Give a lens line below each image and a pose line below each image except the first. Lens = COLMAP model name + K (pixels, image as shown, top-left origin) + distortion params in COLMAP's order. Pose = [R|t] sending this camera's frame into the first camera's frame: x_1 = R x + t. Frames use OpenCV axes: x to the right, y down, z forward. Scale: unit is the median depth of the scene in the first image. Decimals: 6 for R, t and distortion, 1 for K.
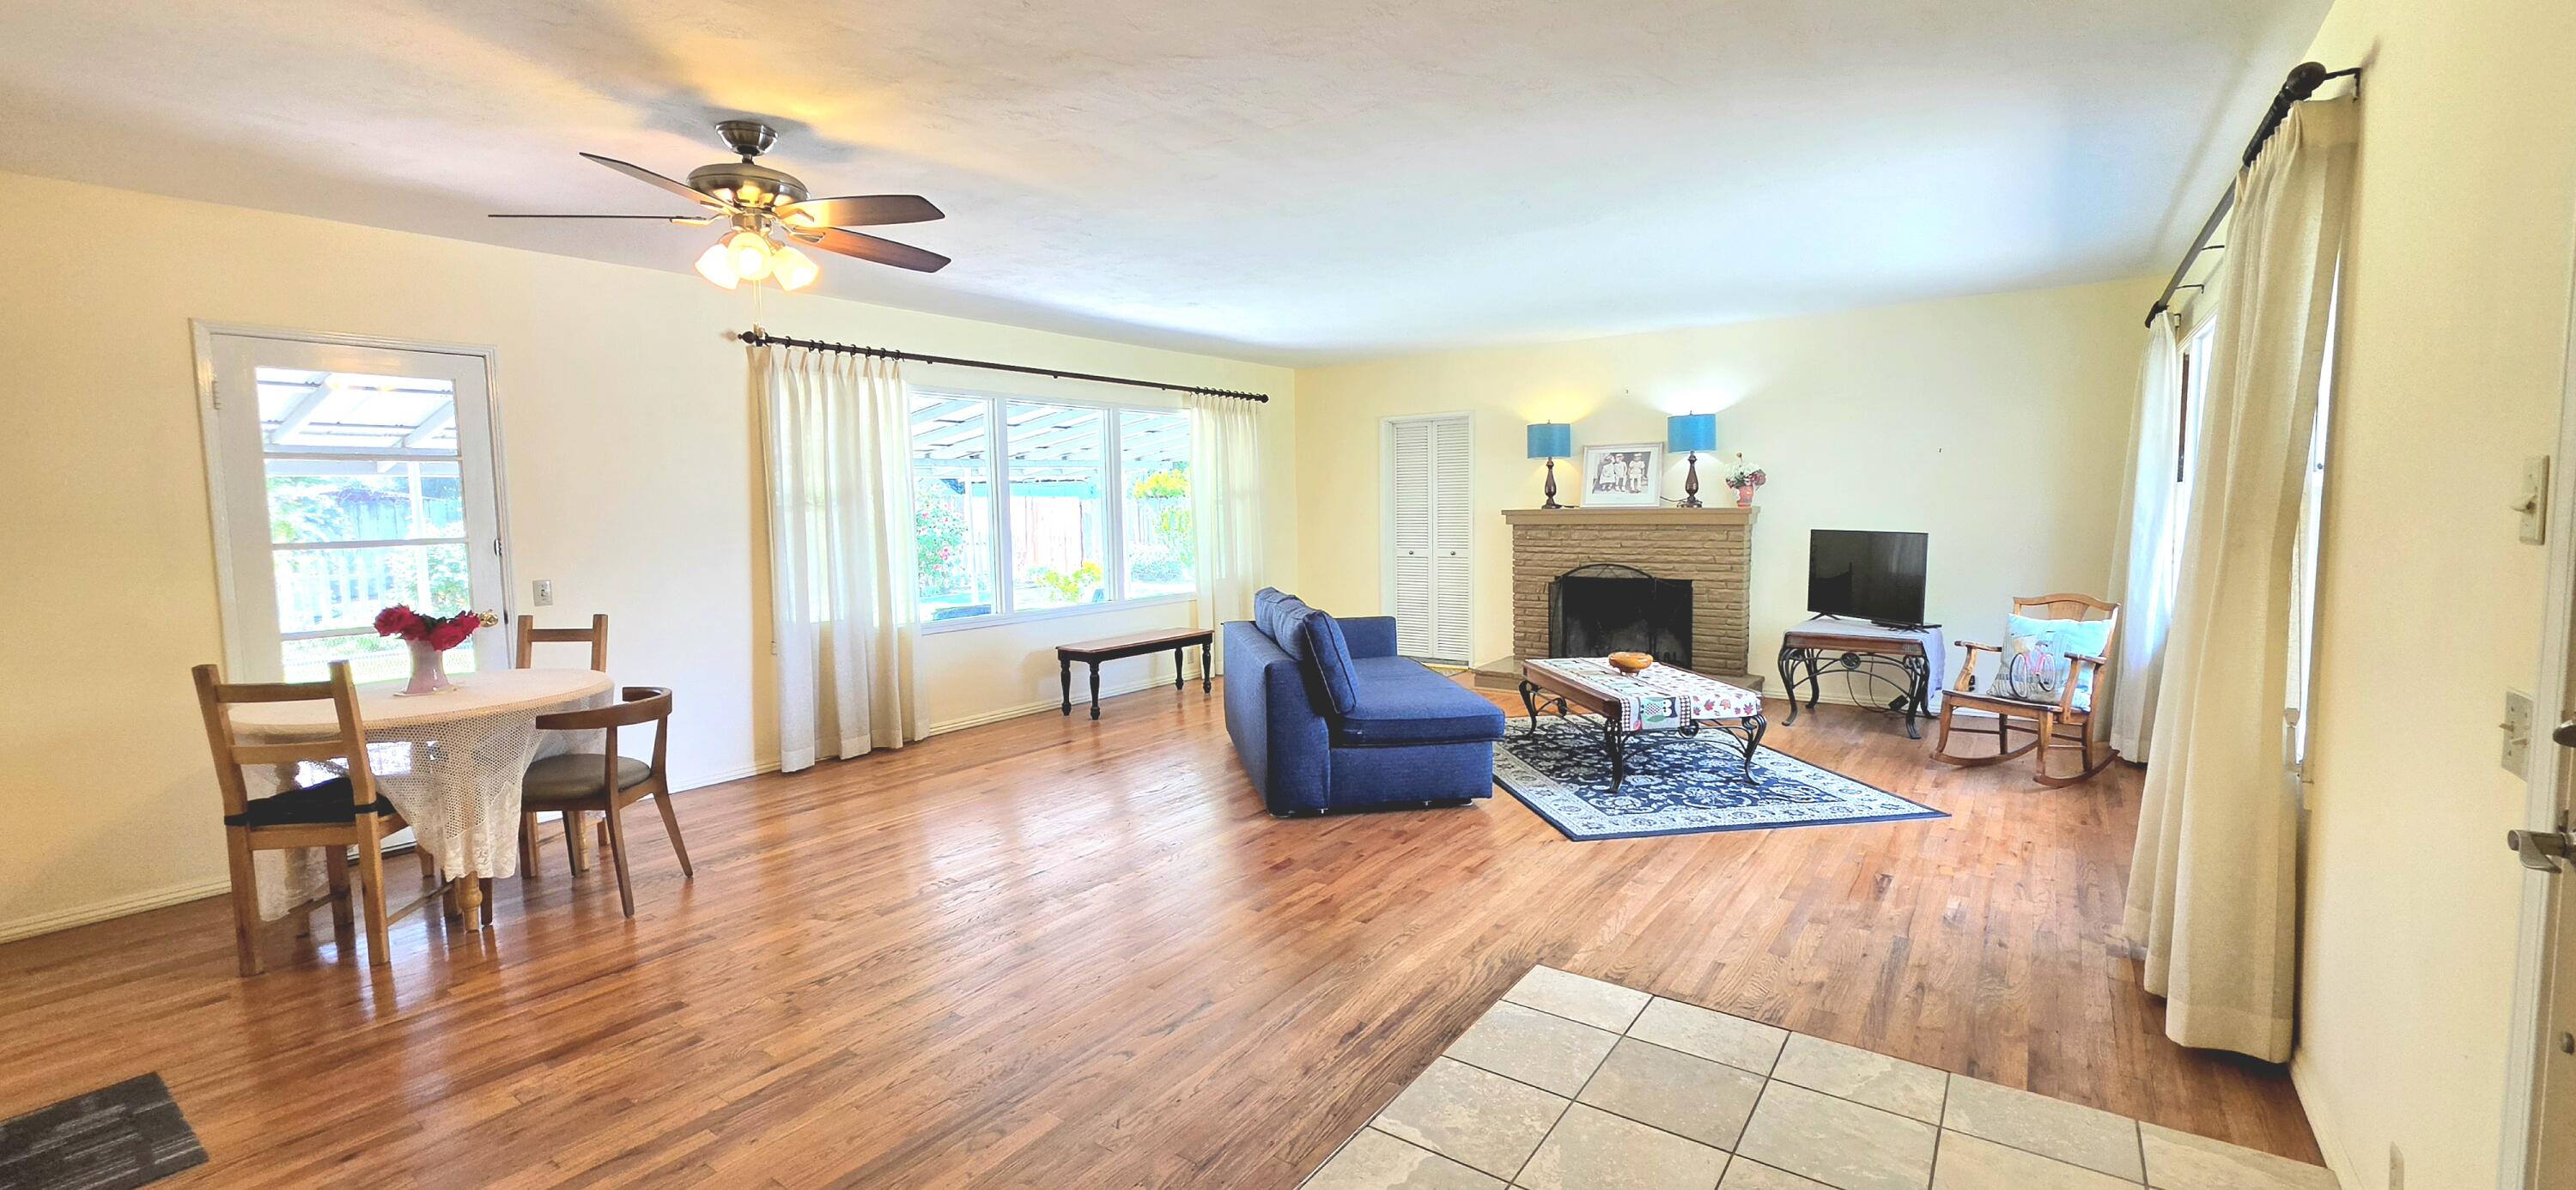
lens RADIAL K [[1035.7, 0, 1302.5], [0, 1035.7, 583.1], [0, 0, 1]] dist [-0.000546, -0.000036]
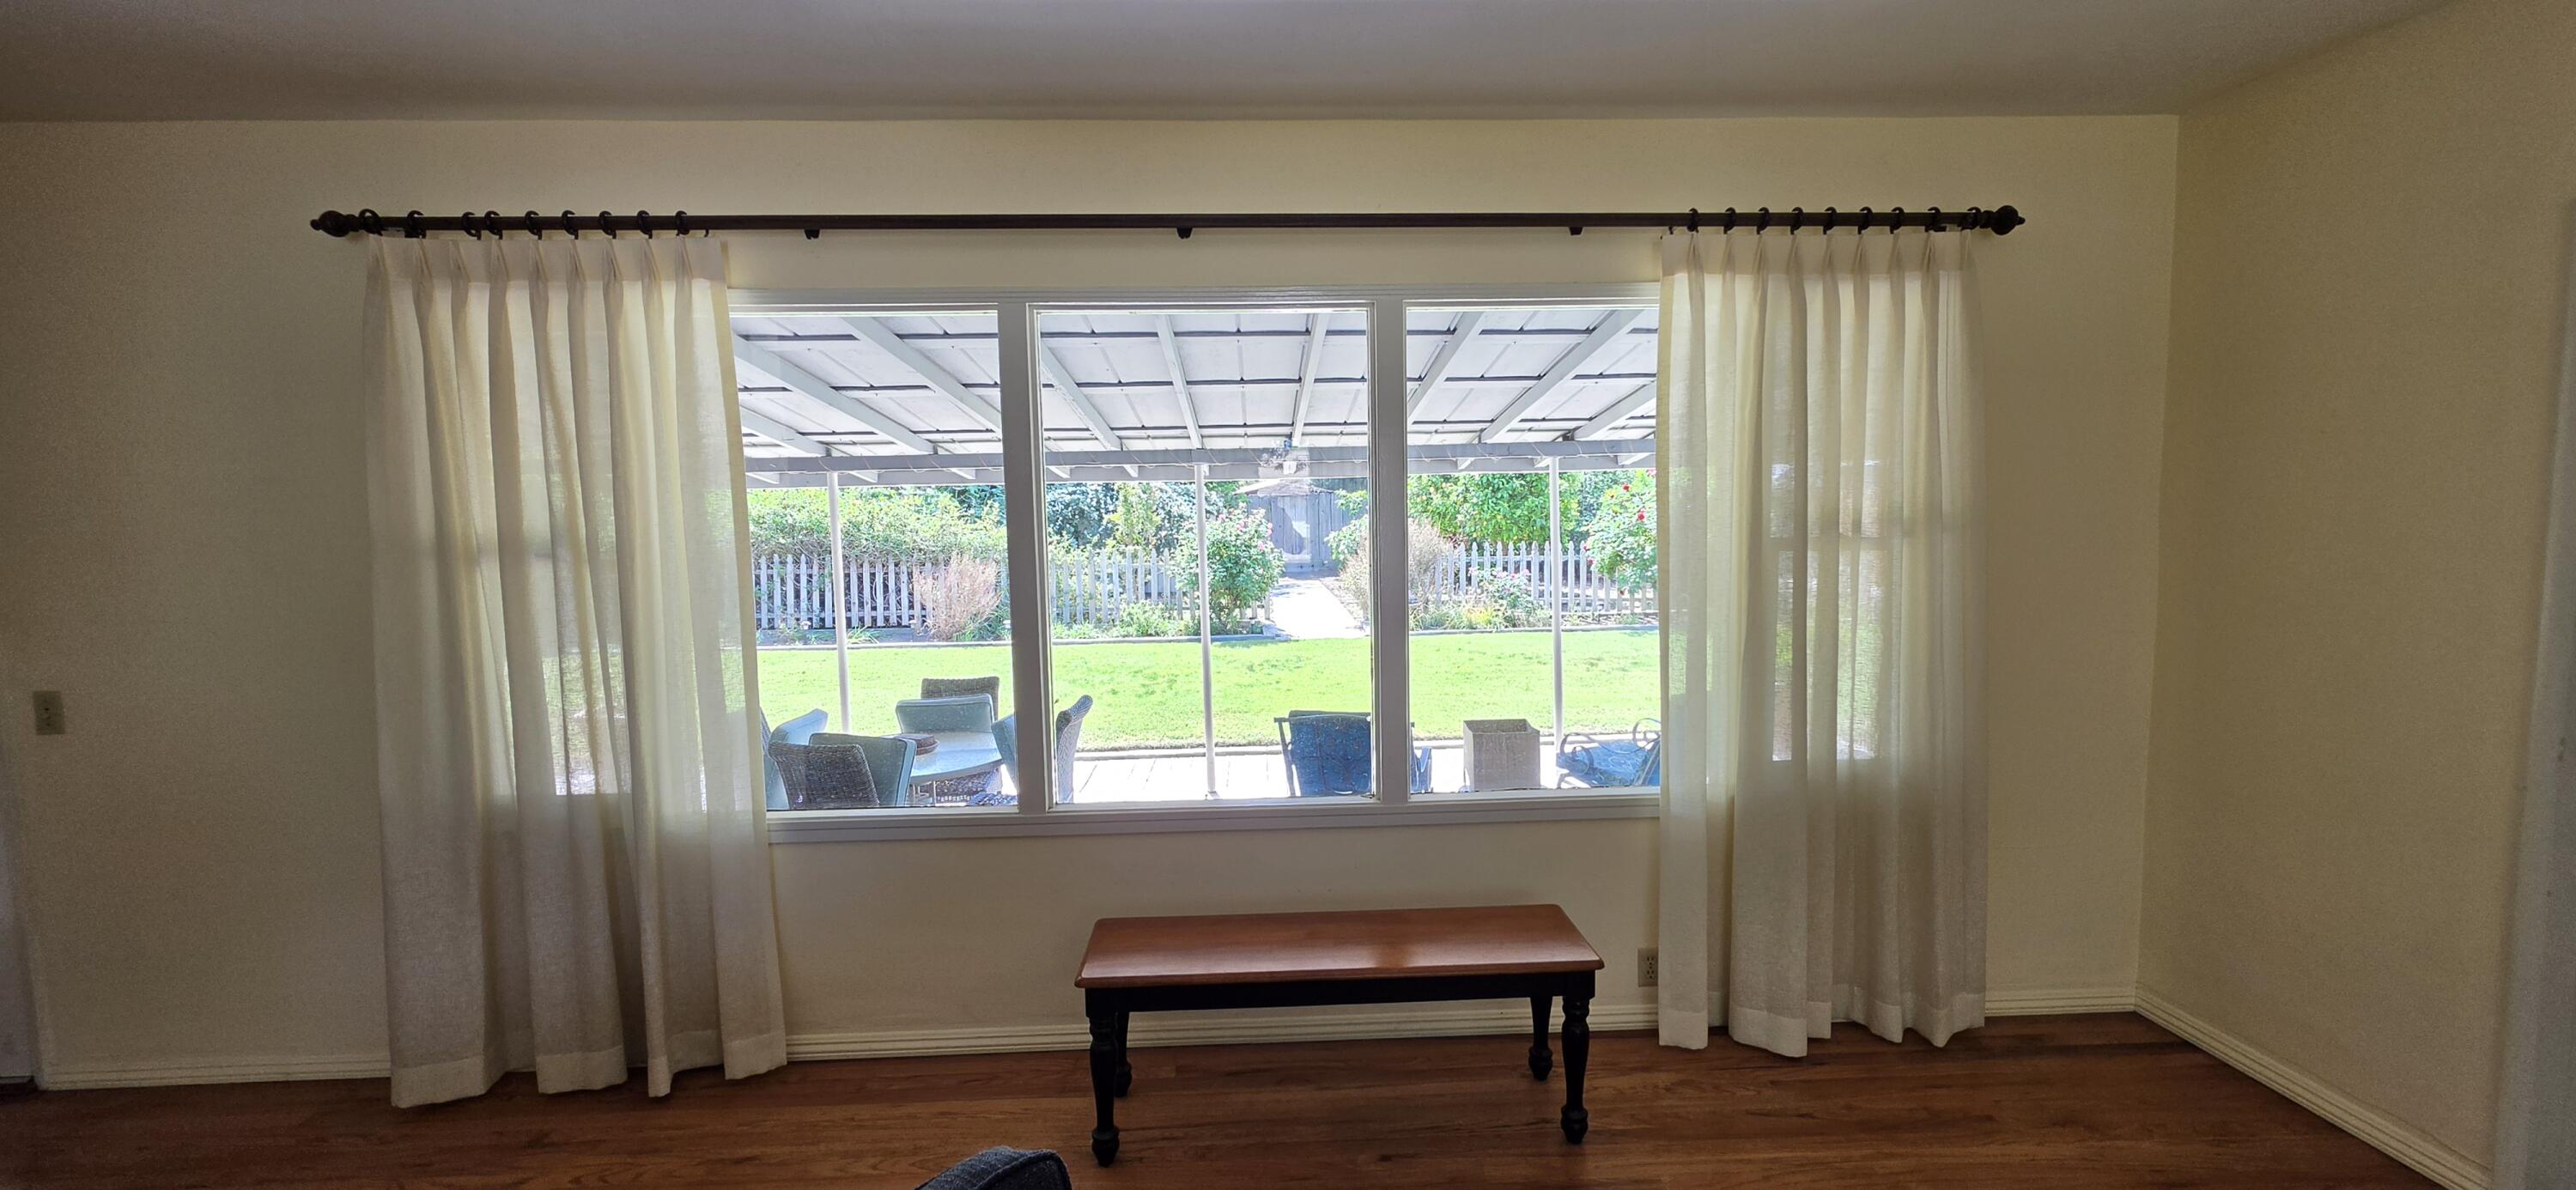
lens RADIAL K [[1035.7, 0, 1302.5], [0, 1035.7, 583.1], [0, 0, 1]] dist [-0.000546, -0.000036]
pose [[0.613315, 0.043877, -0.788619, 0.113360], [-0.054712, 0.998418, 0.013000, -0.074320], [0.787941, 0.035174, 0.614745, 0.814199]]
